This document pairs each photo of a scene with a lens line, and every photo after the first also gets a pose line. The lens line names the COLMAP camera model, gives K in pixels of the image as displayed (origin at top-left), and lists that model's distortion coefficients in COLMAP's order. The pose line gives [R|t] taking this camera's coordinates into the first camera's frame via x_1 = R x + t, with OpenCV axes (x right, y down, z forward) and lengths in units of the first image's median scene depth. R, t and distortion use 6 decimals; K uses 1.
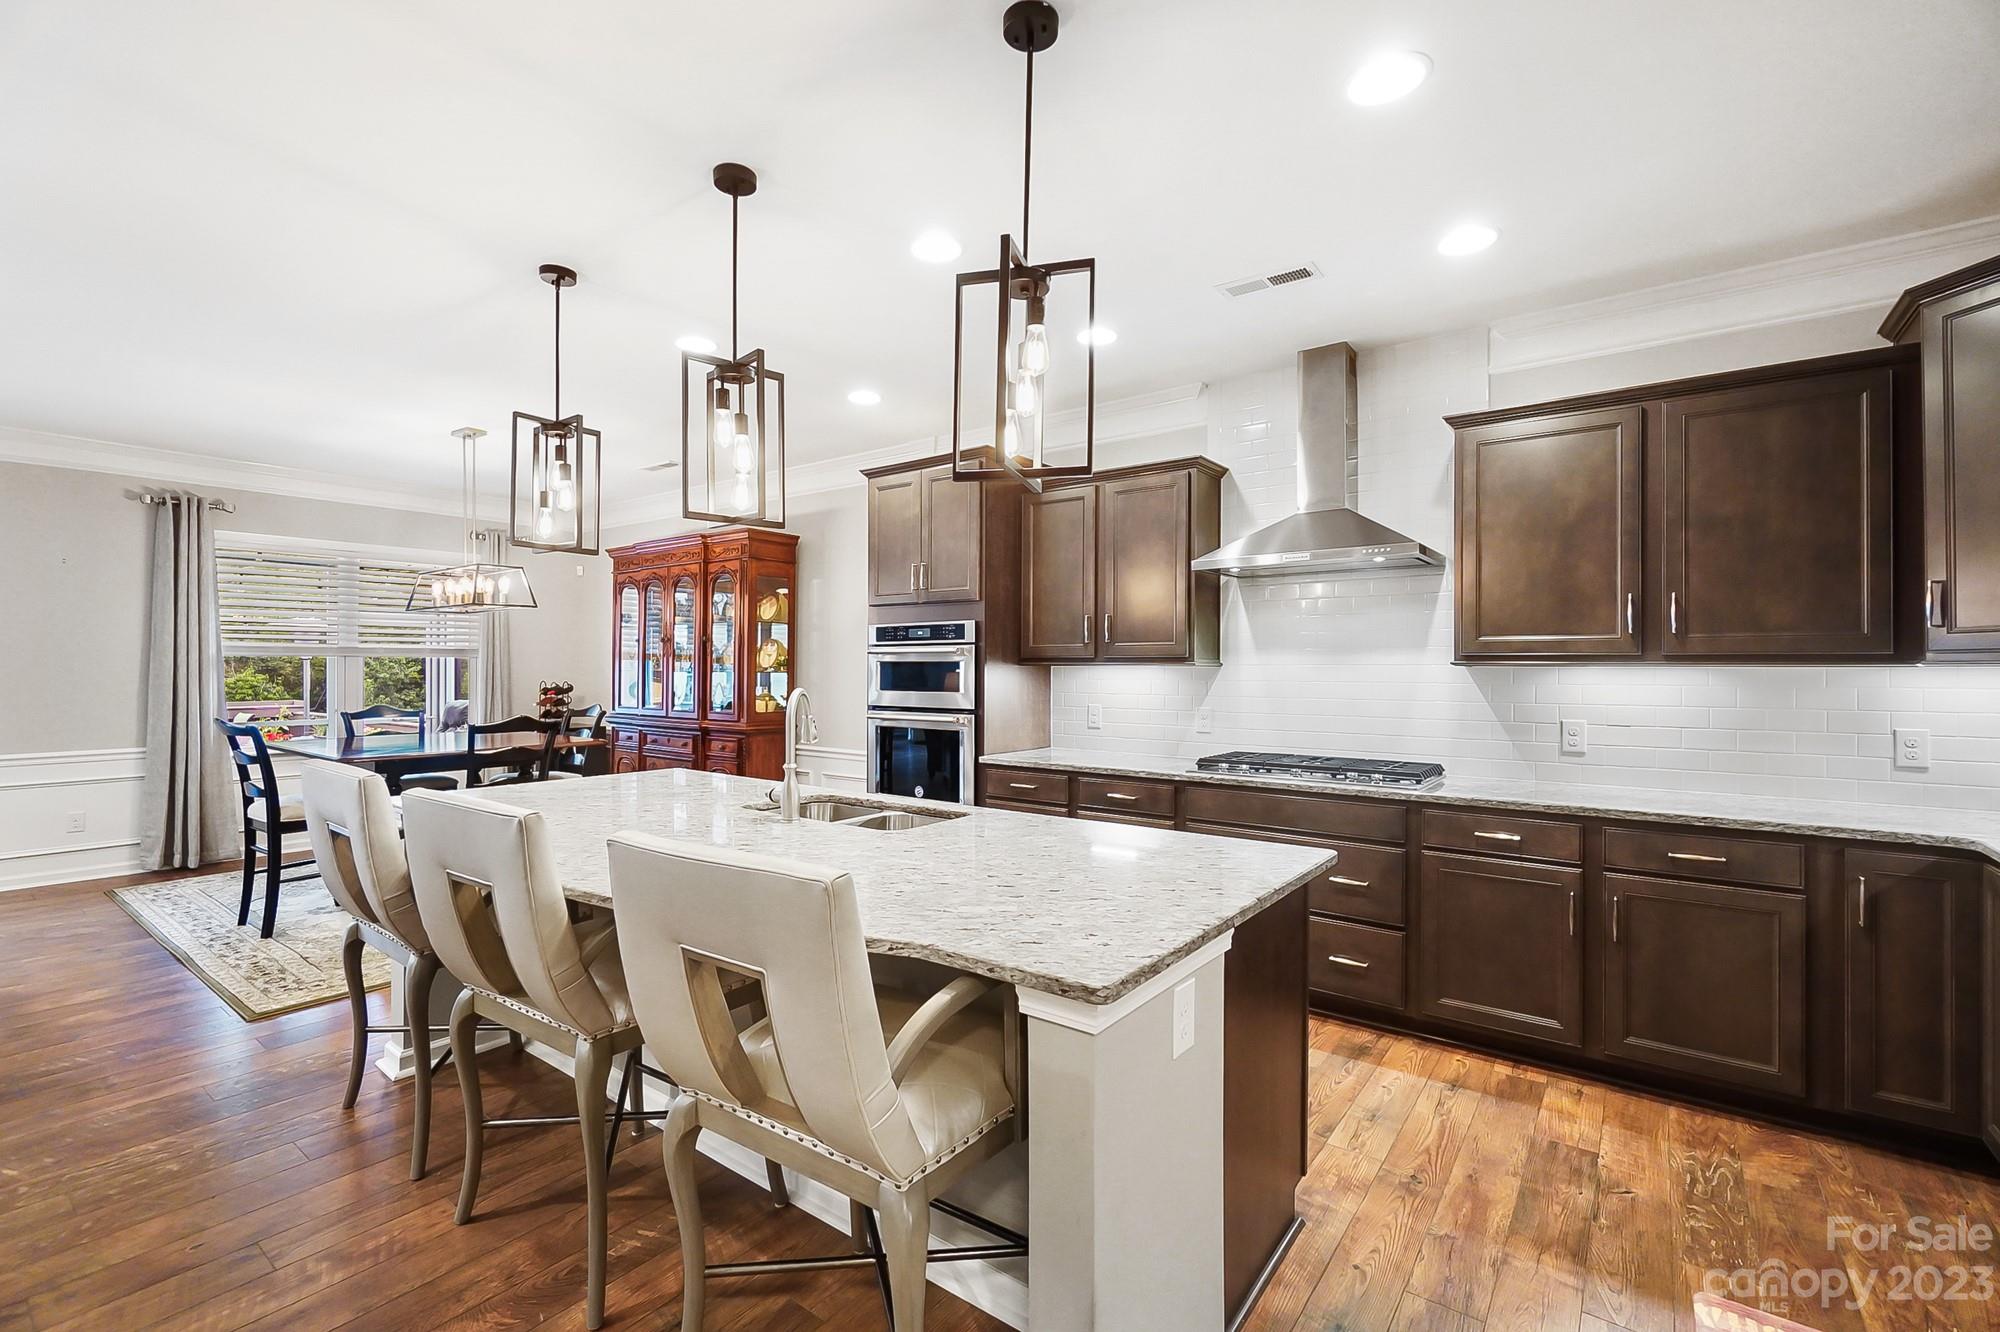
lens RADIAL K [[864.9, 0, 995.9], [0, 864.9, 664.2], [0, 0, 1]] dist [-0.011716, -0.000294]
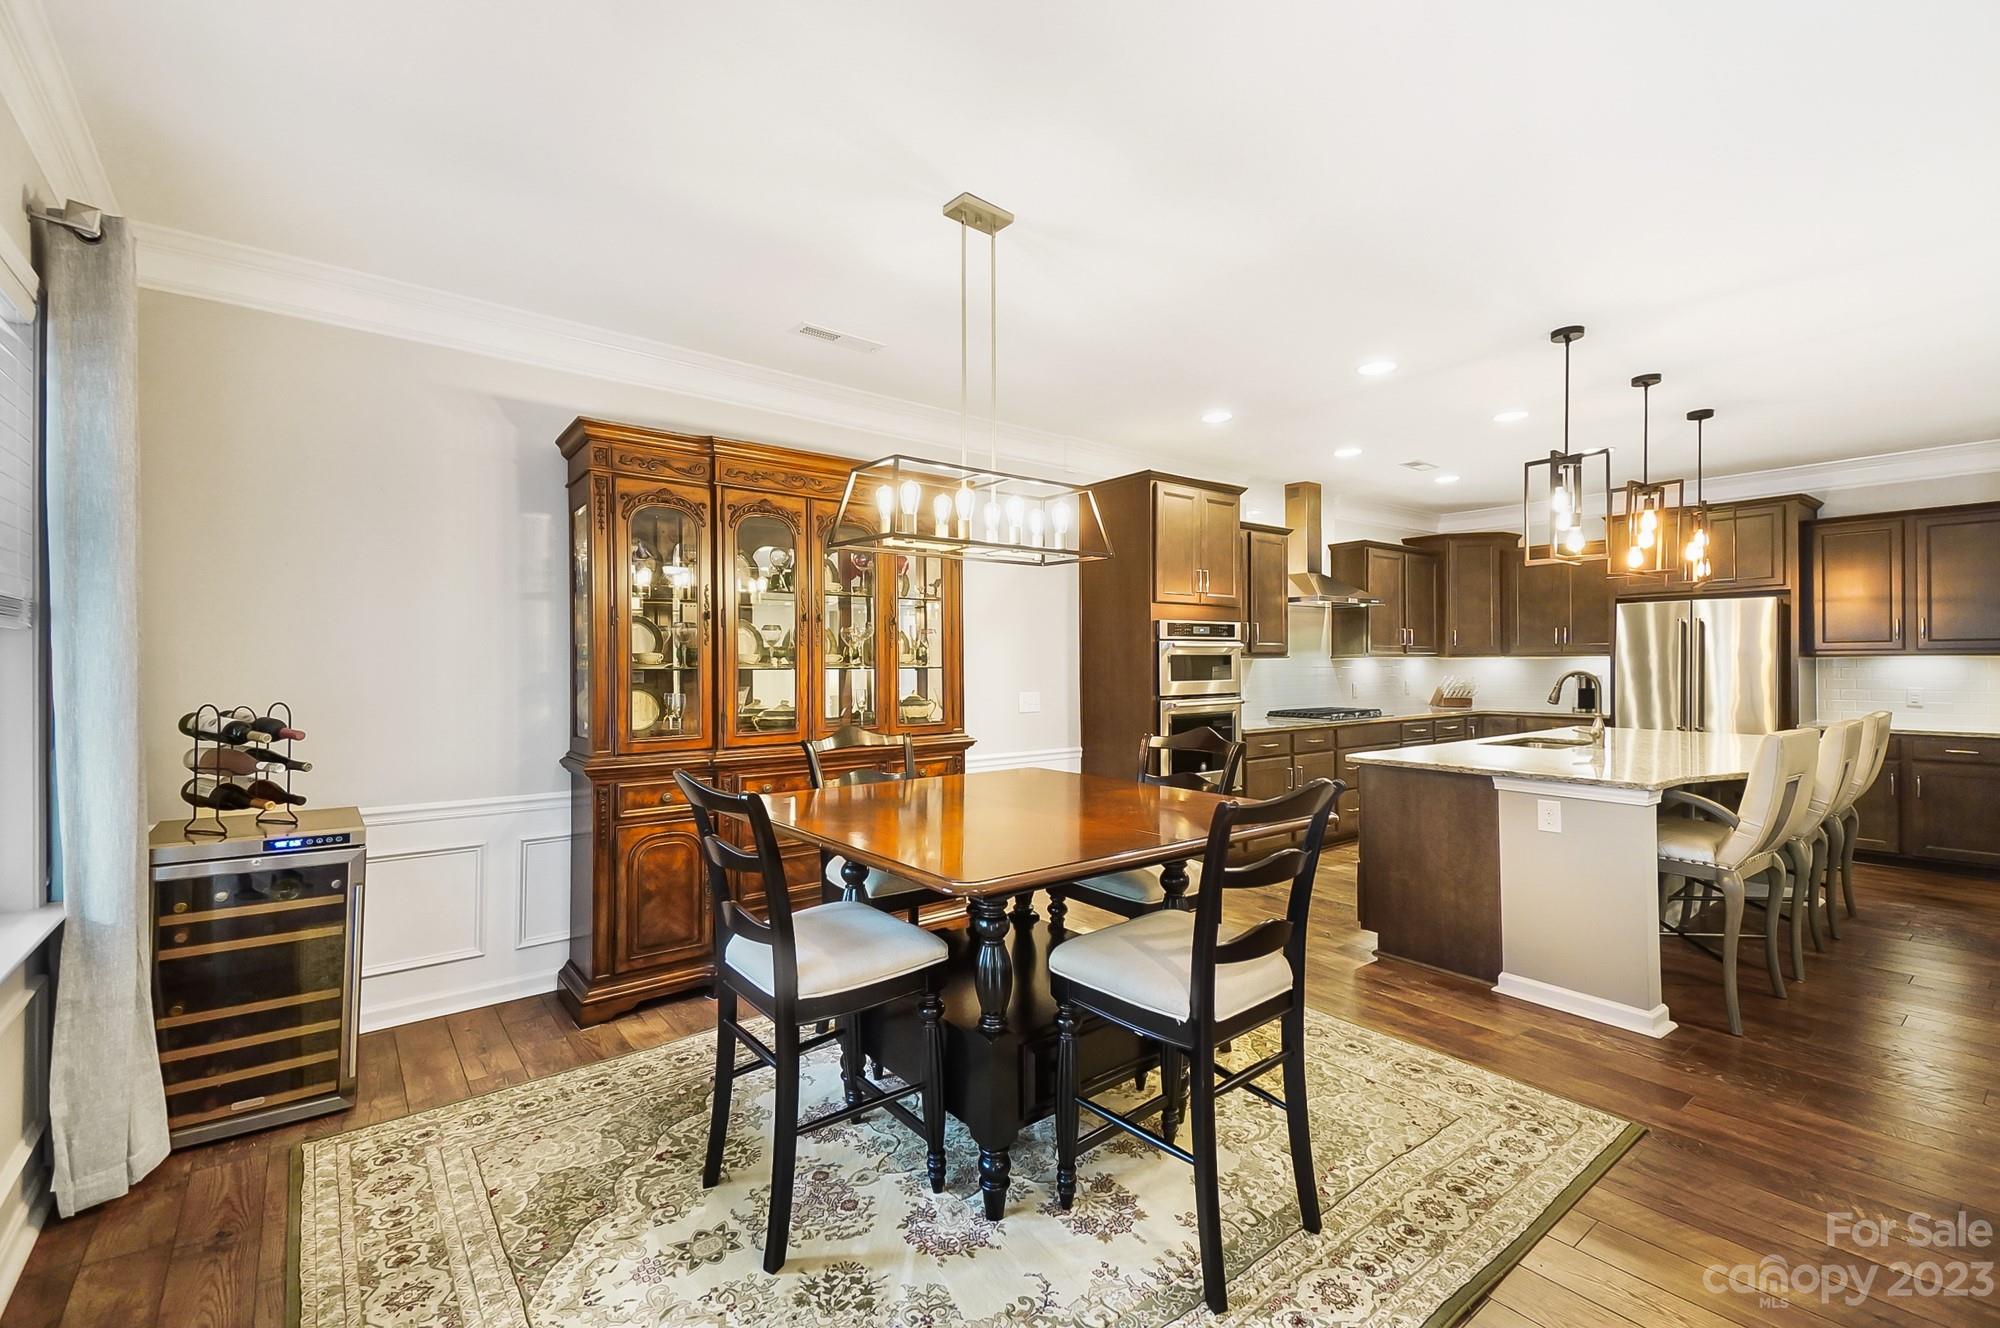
lens RADIAL K [[864.9, 0, 995.9], [0, 864.9, 662.2], [0, 0, 1]] dist [-0.011716, -0.000294]
pose [[0.253404, -0.000070, 0.967361, -1.318498], [0.001048, 0.999999, -0.000202, 0.007045], [-0.967360, 0.001065, 0.253404, 1.005461]]
